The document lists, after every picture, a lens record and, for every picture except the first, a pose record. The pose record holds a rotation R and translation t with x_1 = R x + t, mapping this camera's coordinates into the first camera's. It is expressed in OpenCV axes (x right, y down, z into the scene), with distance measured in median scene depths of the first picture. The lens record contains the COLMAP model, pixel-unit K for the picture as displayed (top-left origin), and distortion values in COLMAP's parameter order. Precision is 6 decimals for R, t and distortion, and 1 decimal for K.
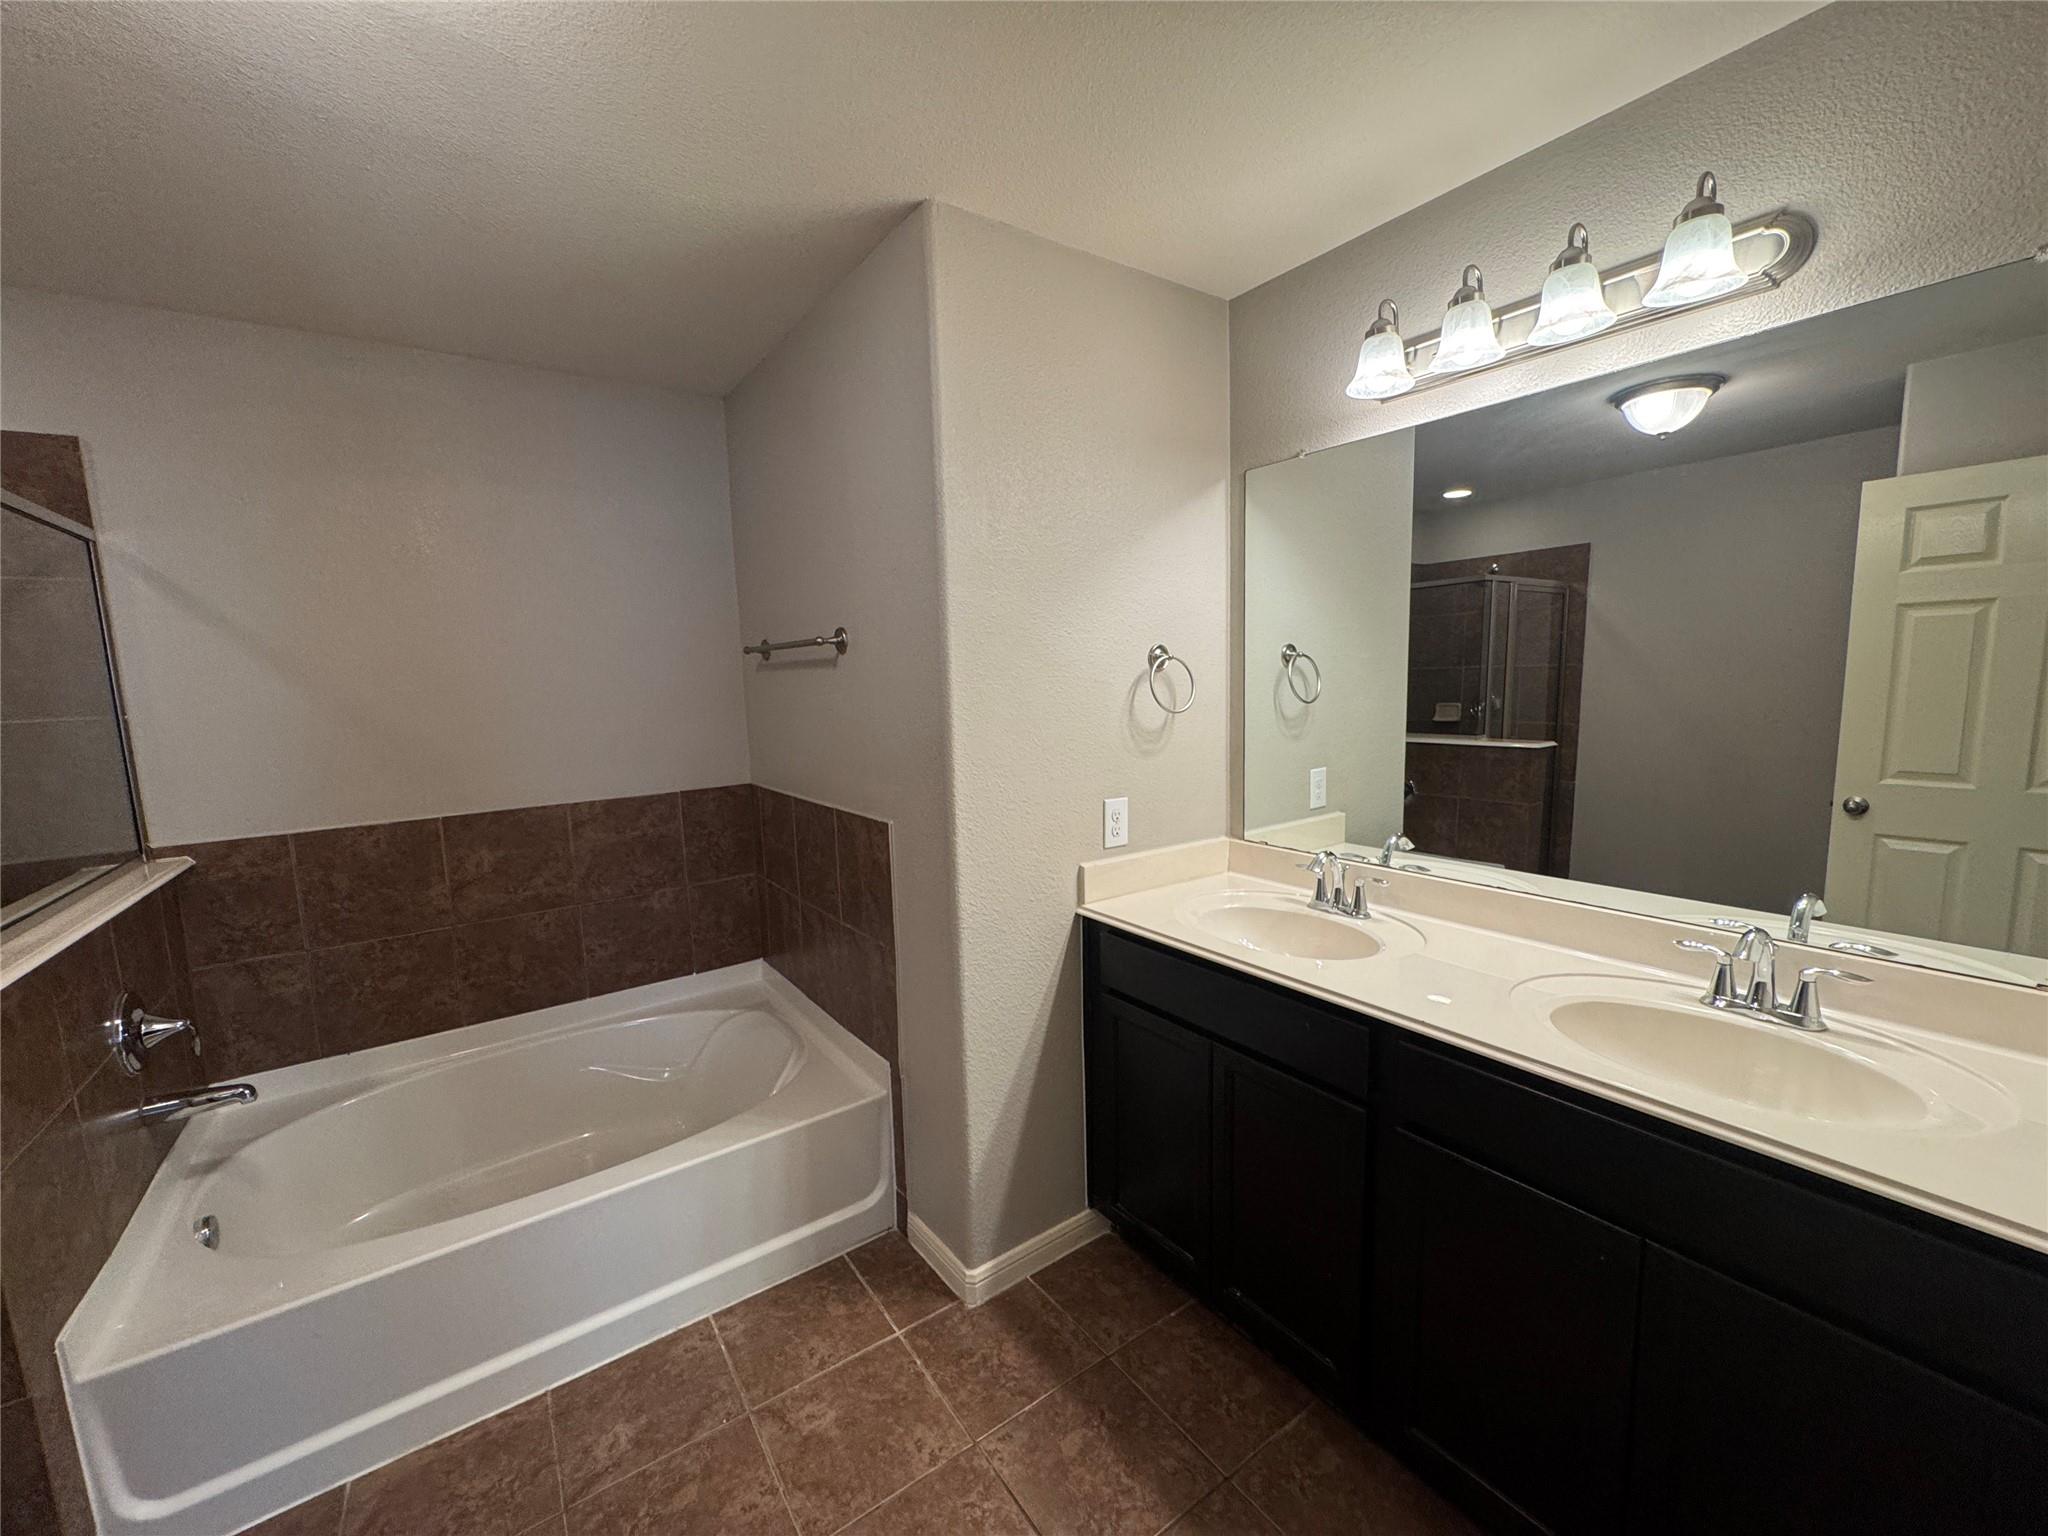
lens RADIAL K [[818.7, 0, 1025.0], [0, 818.7, 775.2], [0, 0, 1]] dist [0.001868, 0.001200]
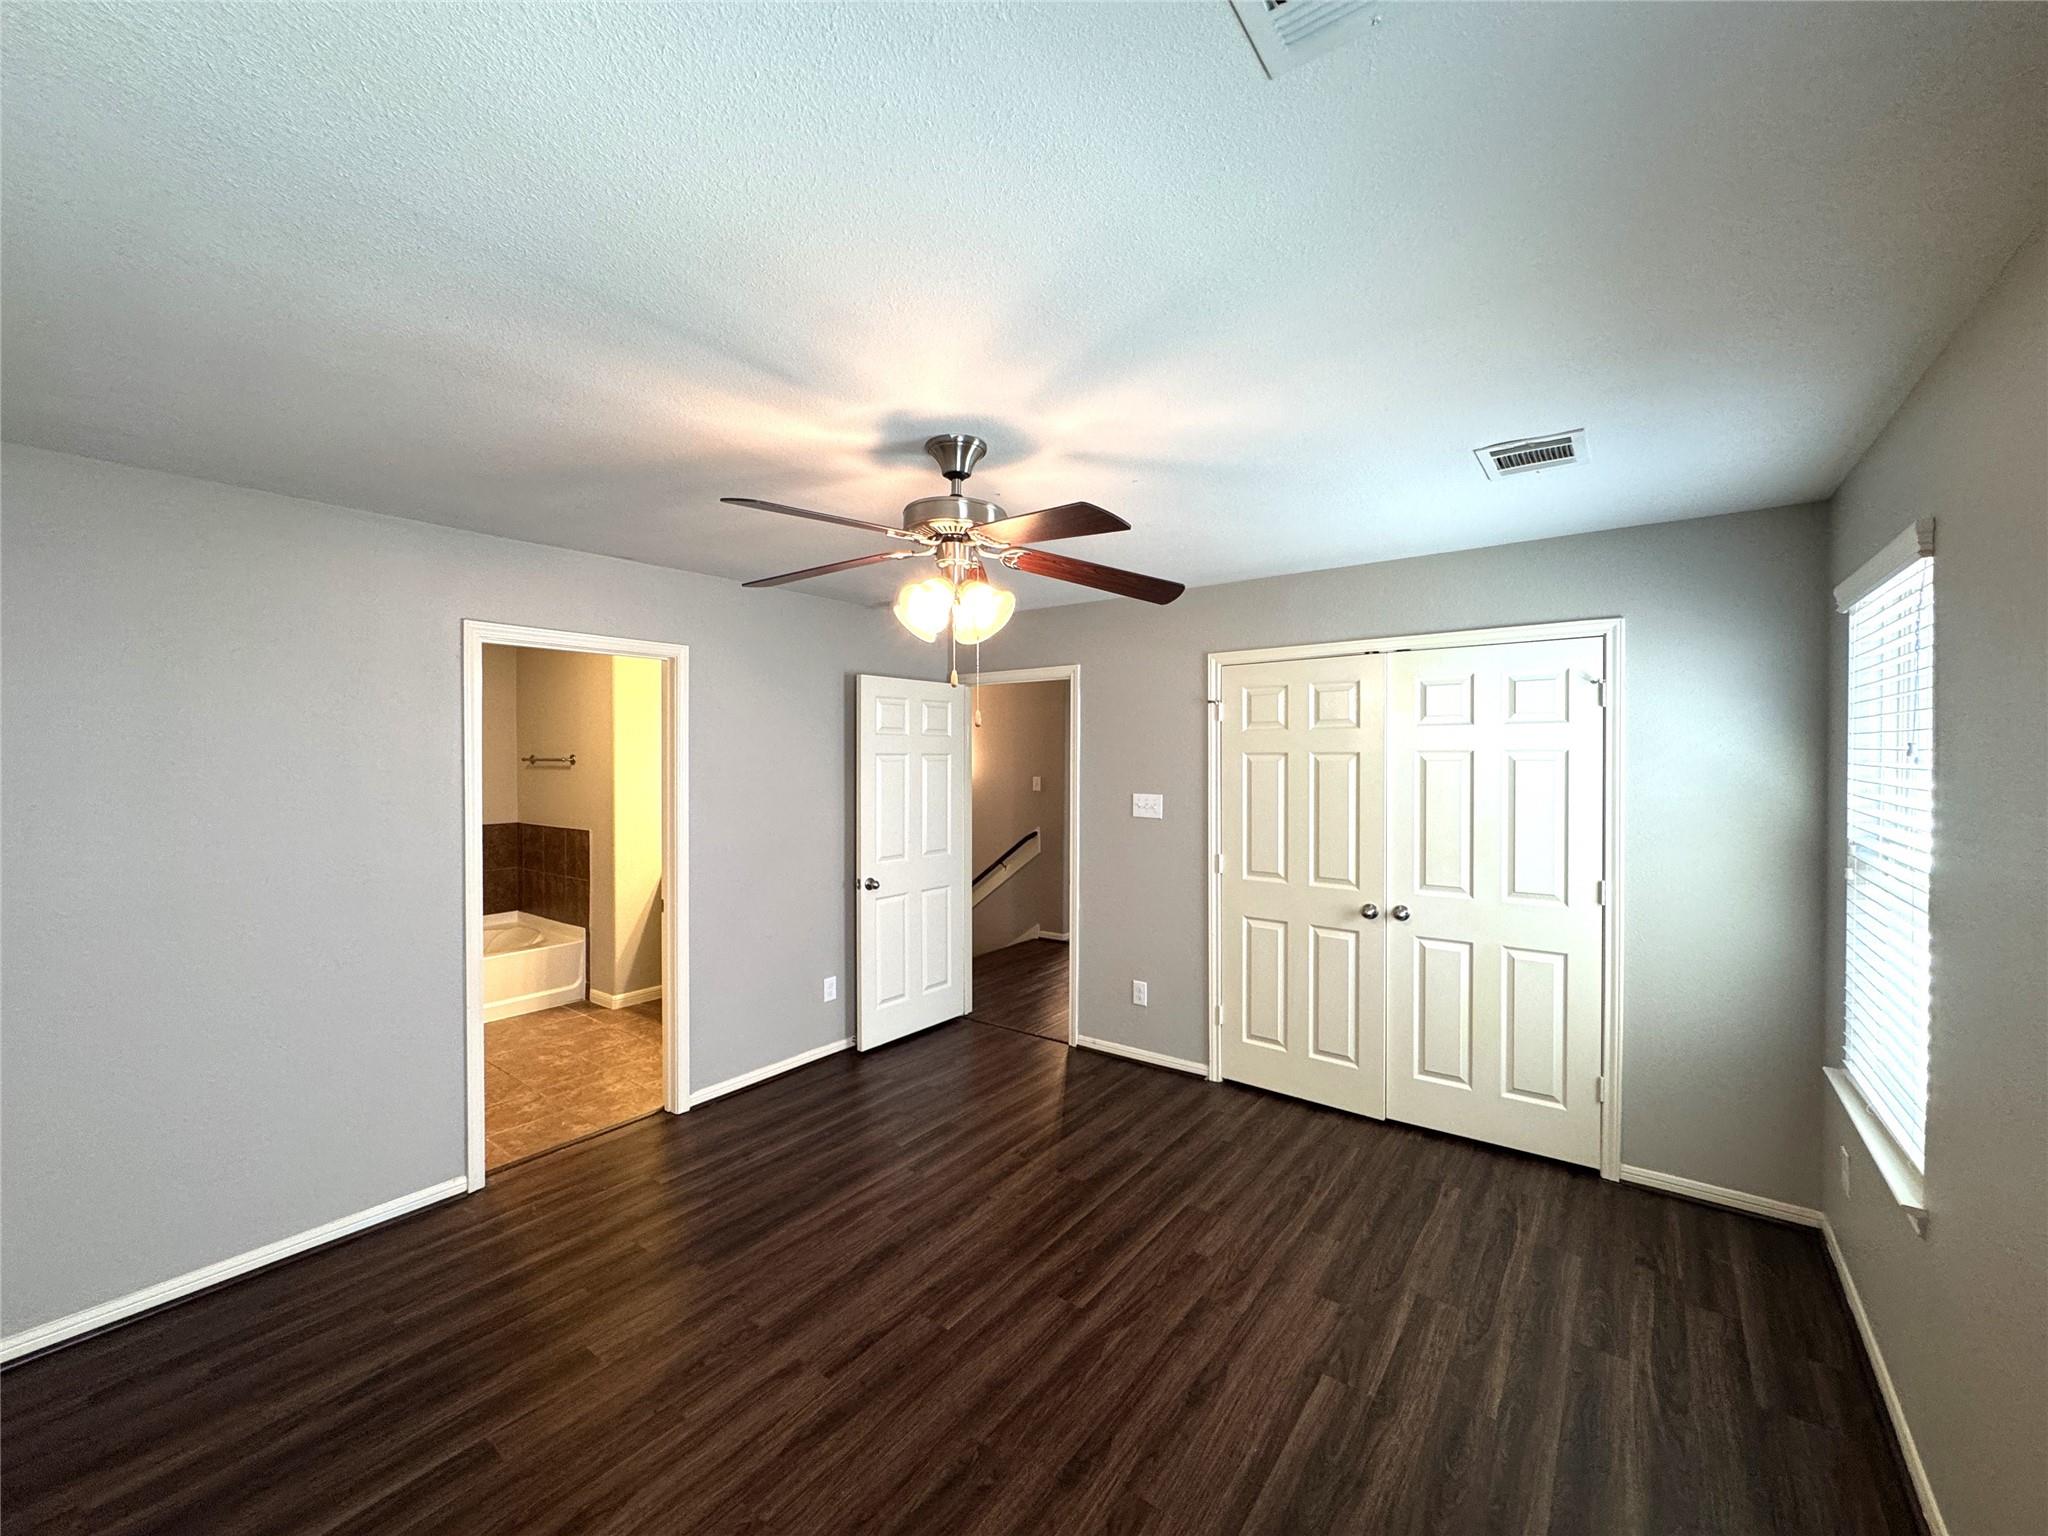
lens RADIAL K [[818.7, 0, 1015.0], [0, 818.7, 769.5], [0, 0, 1]] dist [0.001868, 0.001200]
pose [[0.955789, 0.026962, 0.292814, 0.341897], [0.007779, 0.993120, -0.116838, 0.172450], [-0.293950, 0.113951, 0.949004, -1.807107]]
